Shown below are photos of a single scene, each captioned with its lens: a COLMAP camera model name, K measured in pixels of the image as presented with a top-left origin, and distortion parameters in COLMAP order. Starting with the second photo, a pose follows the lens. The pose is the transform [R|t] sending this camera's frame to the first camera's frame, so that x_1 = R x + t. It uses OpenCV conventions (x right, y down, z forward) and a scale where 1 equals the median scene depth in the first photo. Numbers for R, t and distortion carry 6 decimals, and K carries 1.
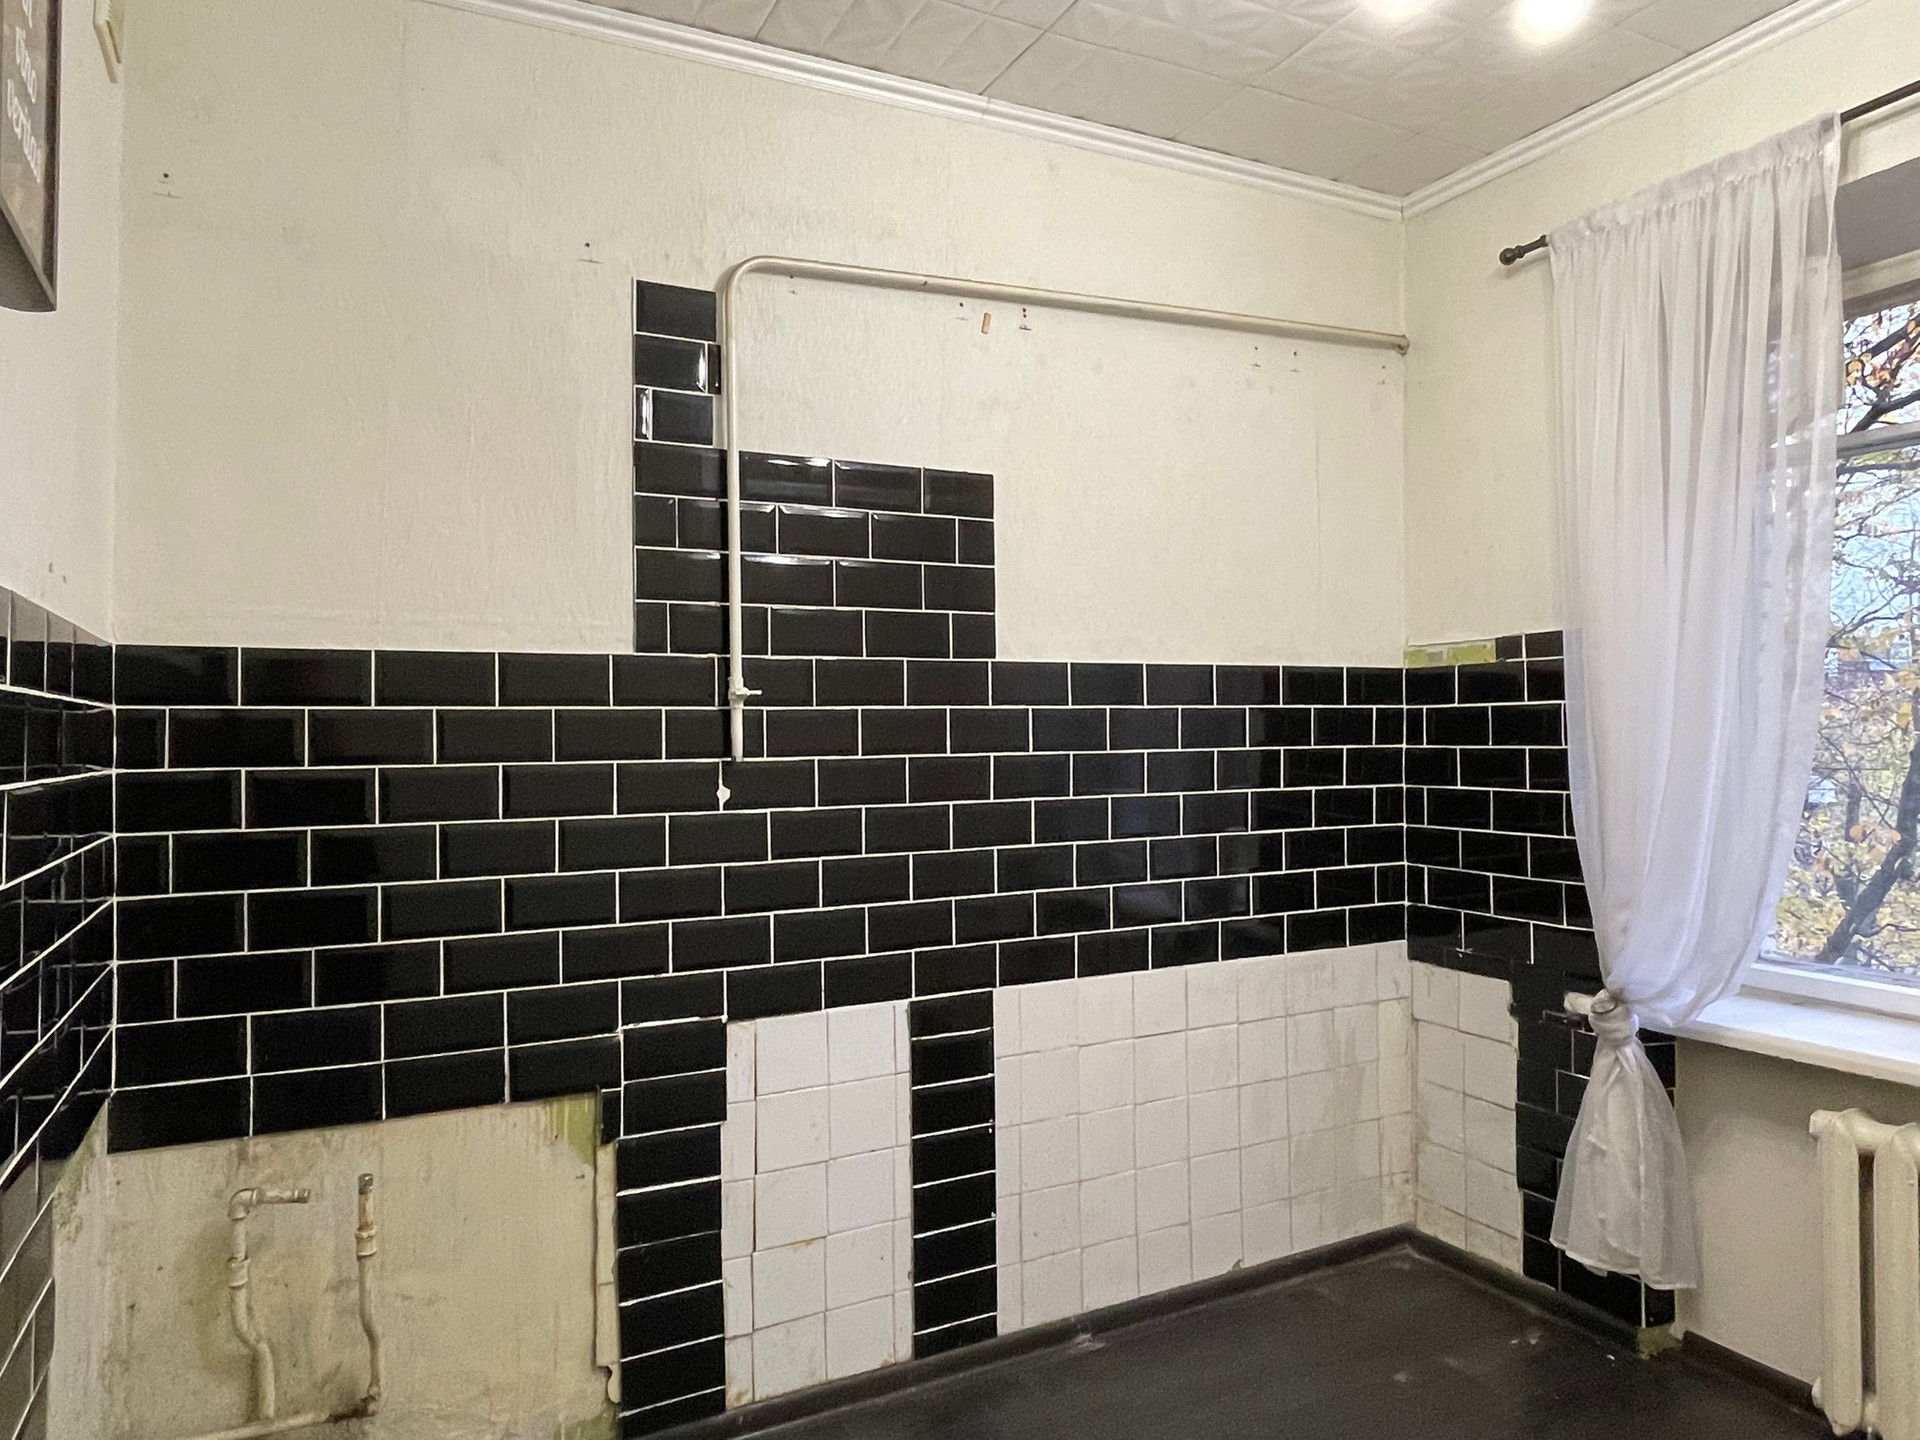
lens RADIAL K [[1247.4, 0, 960.5], [0, 1247.4, 715.1], [0, 0, 1]] dist [0.003336, -0.013358]
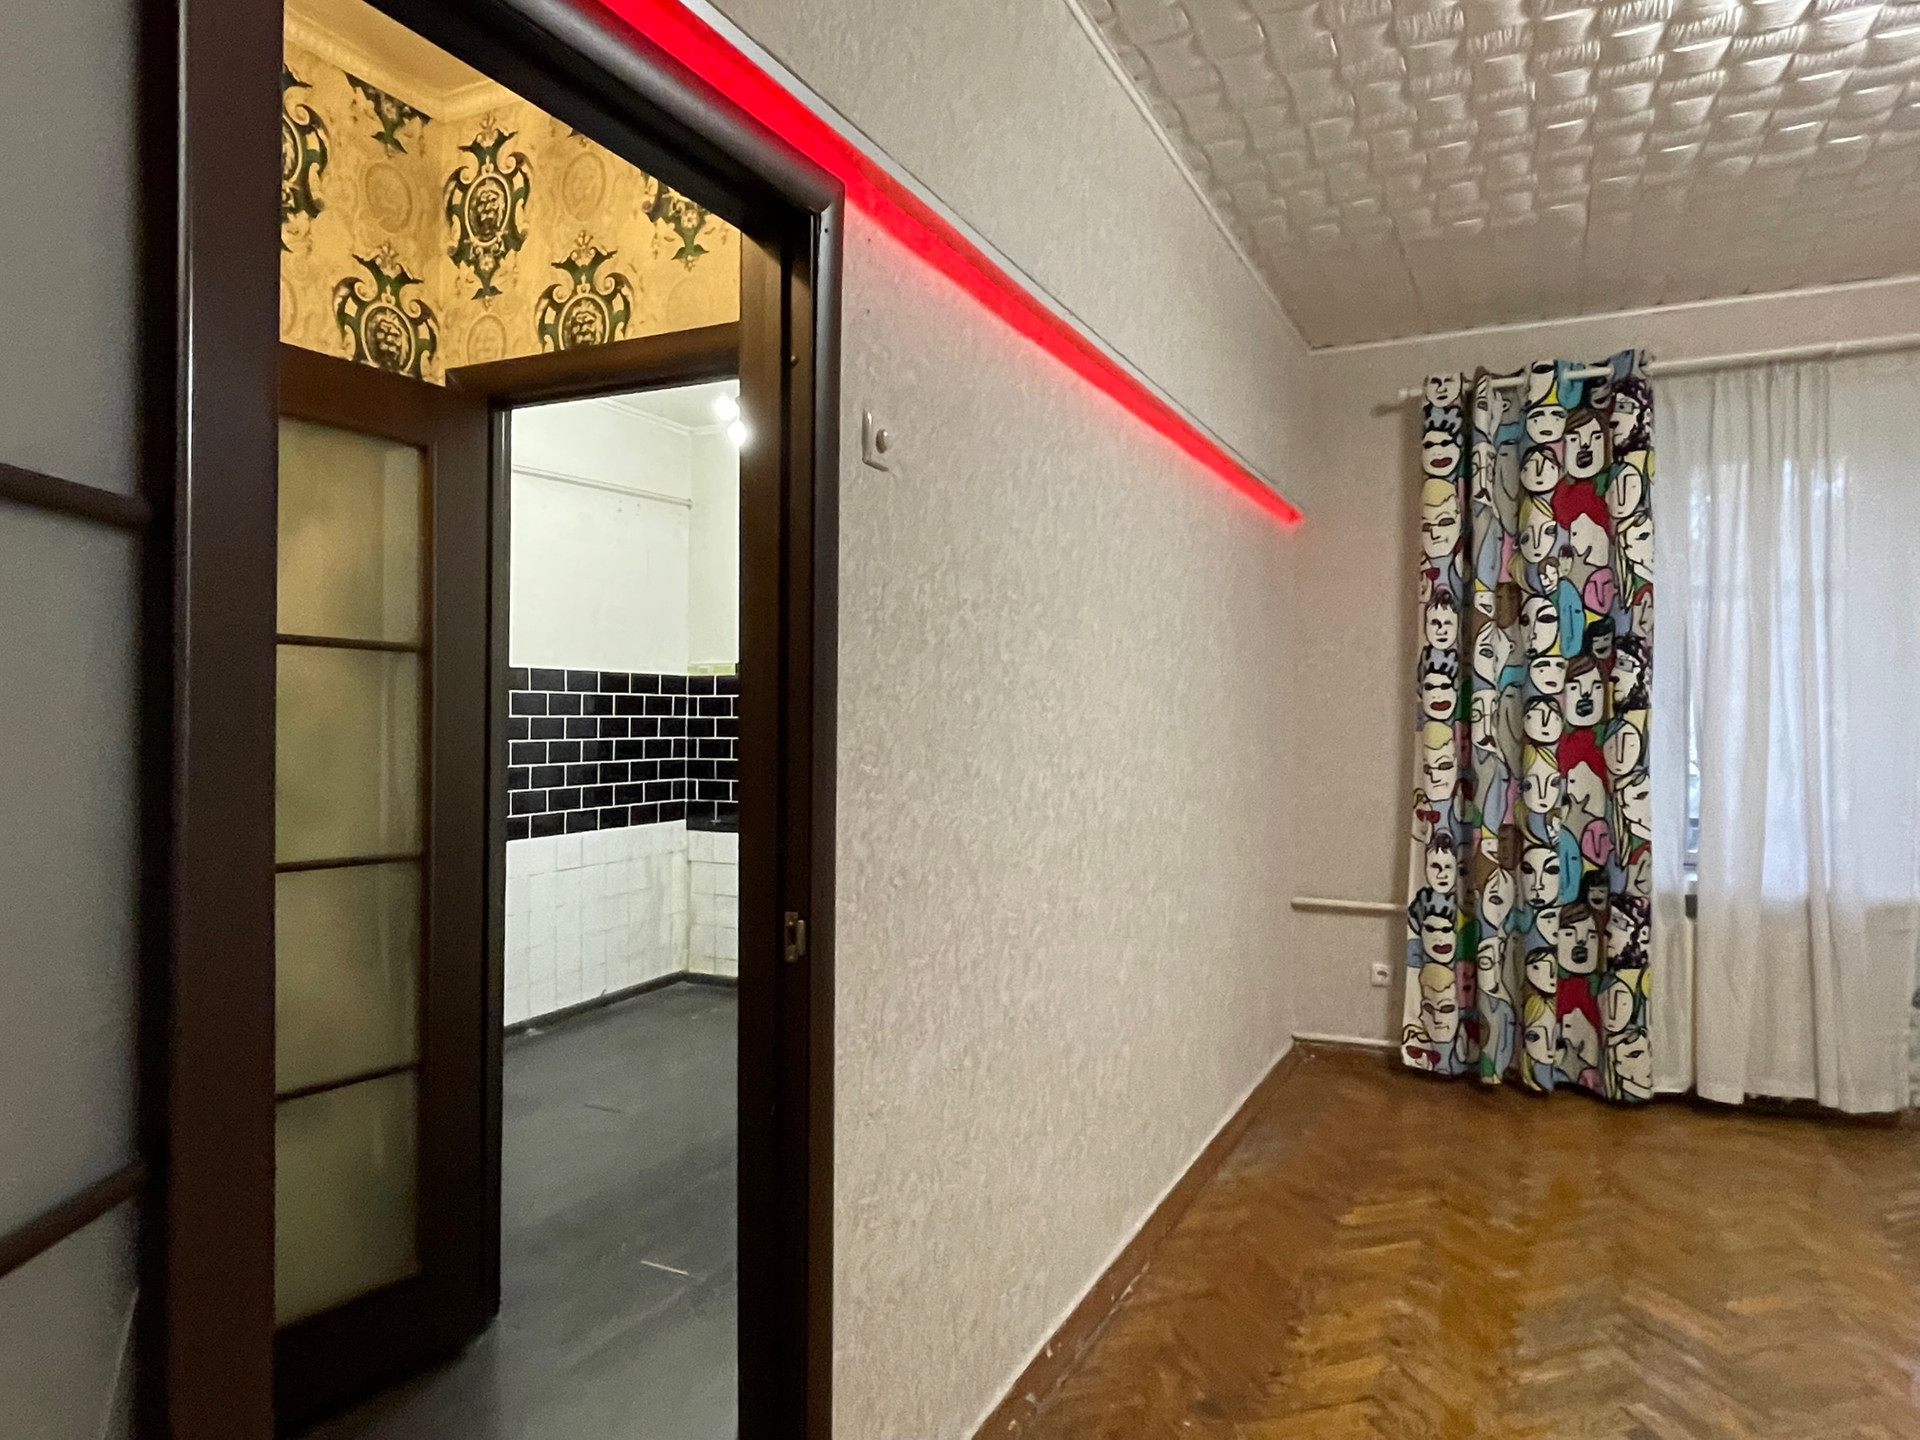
lens RADIAL K [[1182.6, 0, 964.1], [0, 1182.6, 714.2], [0, 0, 1]] dist [0.003958, 0.000576]
pose [[0.783907, 0.014476, 0.620709, -0.466771], [-0.018461, 0.999830, -0.000004, 0.014278], [-0.620604, -0.011456, 0.784041, -0.726854]]
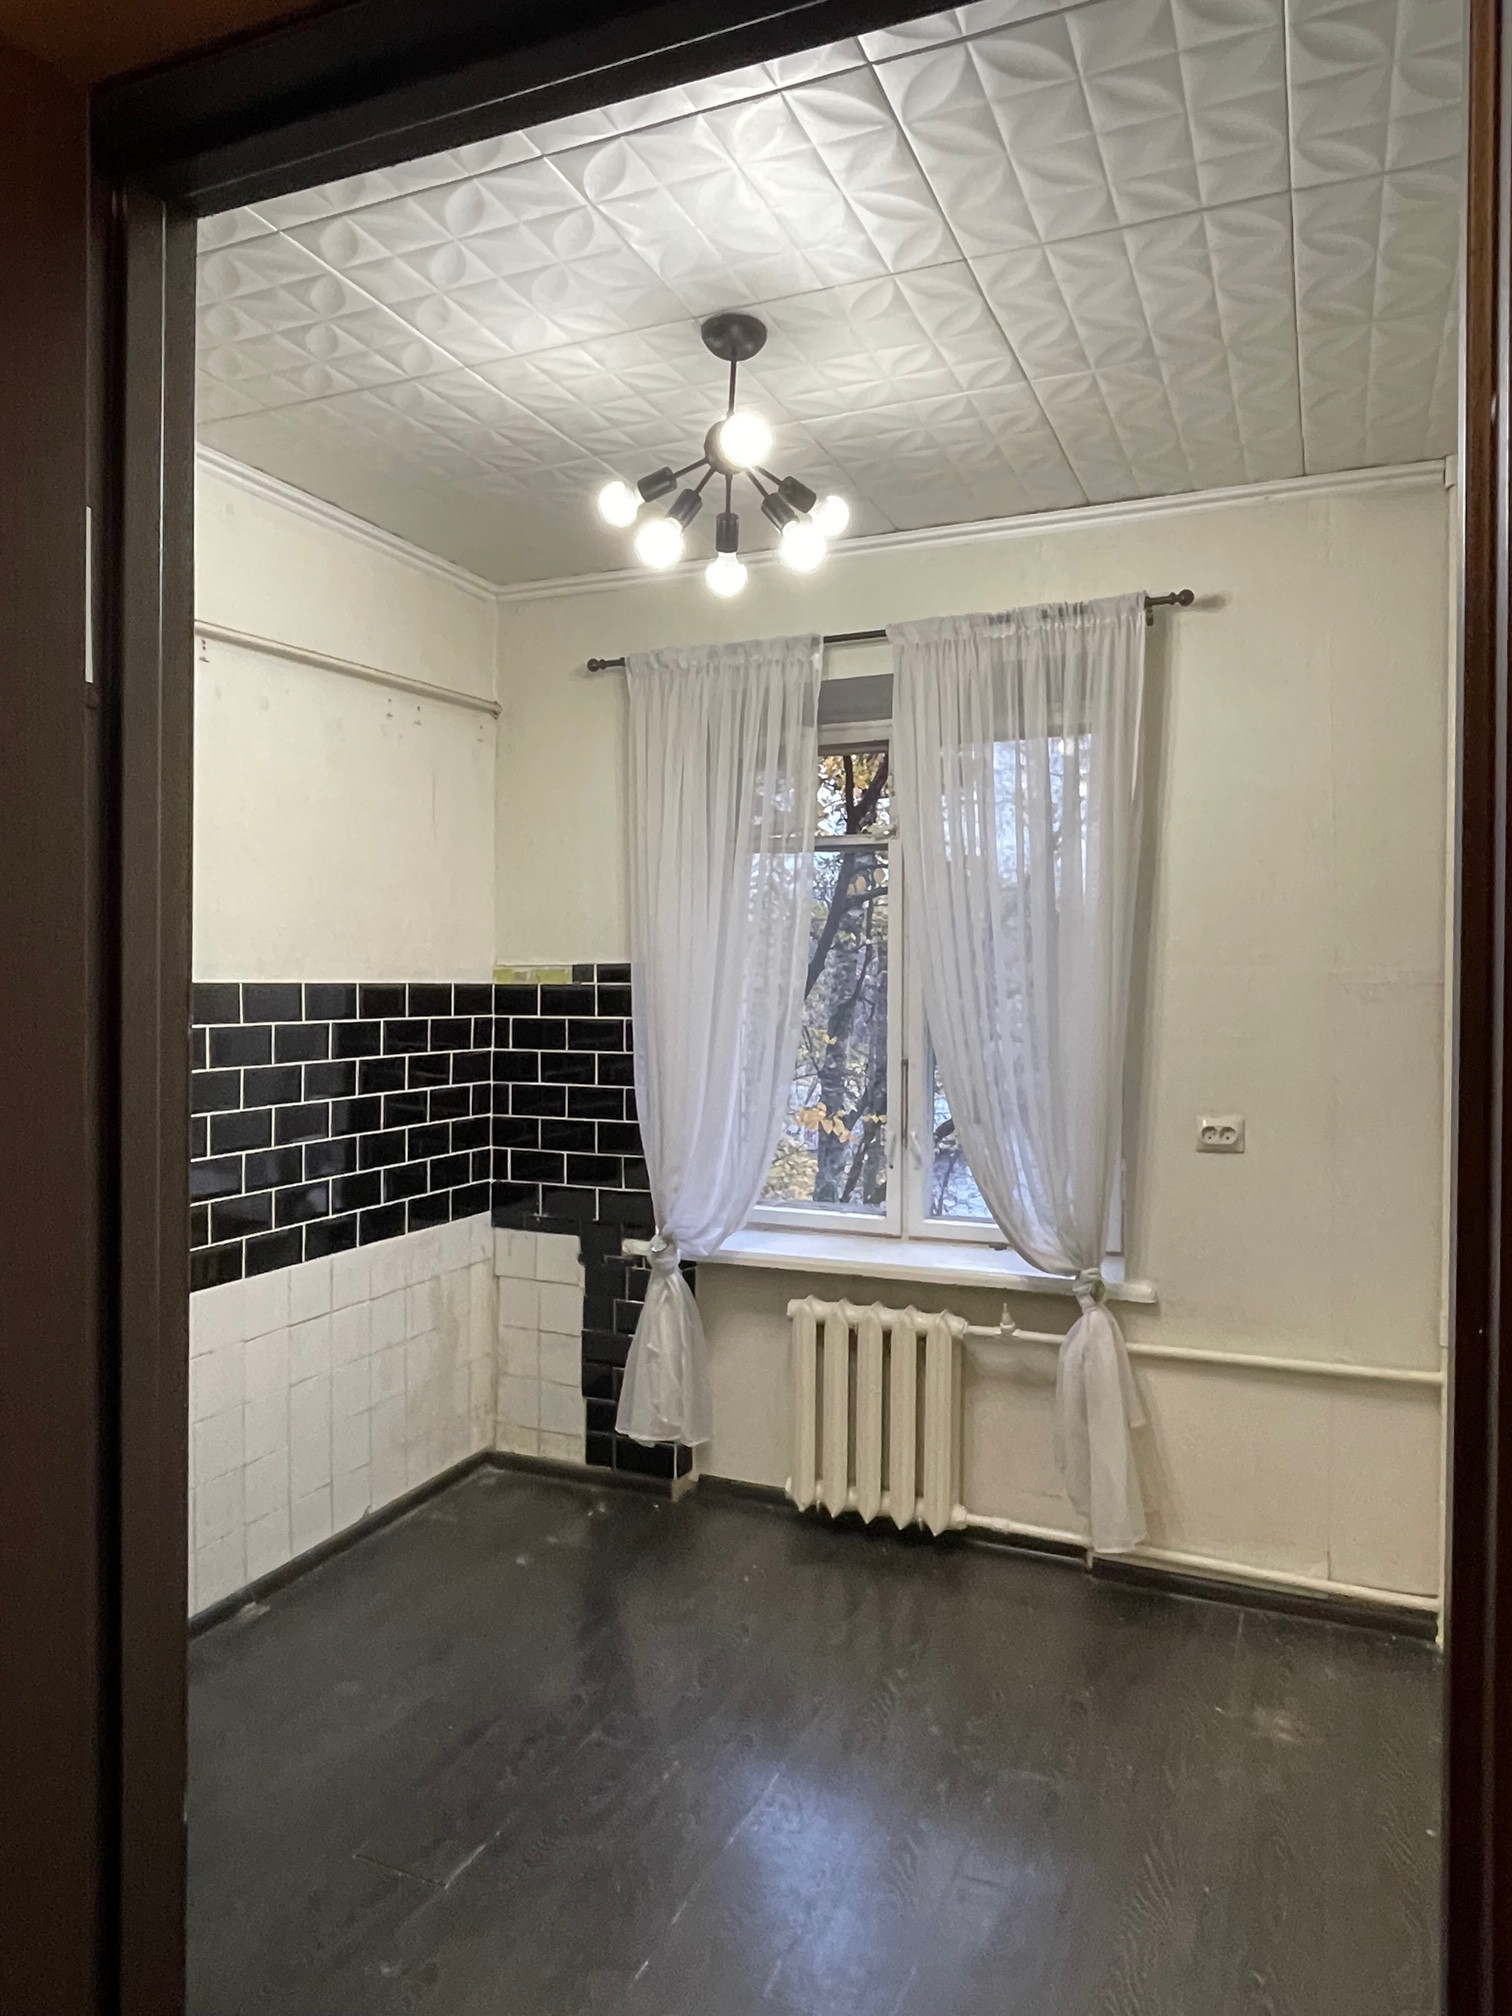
lens RADIAL K [[1309.8, 0, 751.3], [0, 1309.8, 1004.4], [0, 0, 1]] dist [0.003336, -0.013358]
pose [[0.770461, 0.003074, 0.637479, -0.274070], [-0.018837, 0.999662, 0.017946, -0.049018], [-0.637208, -0.025835, 0.770258, -0.130227]]
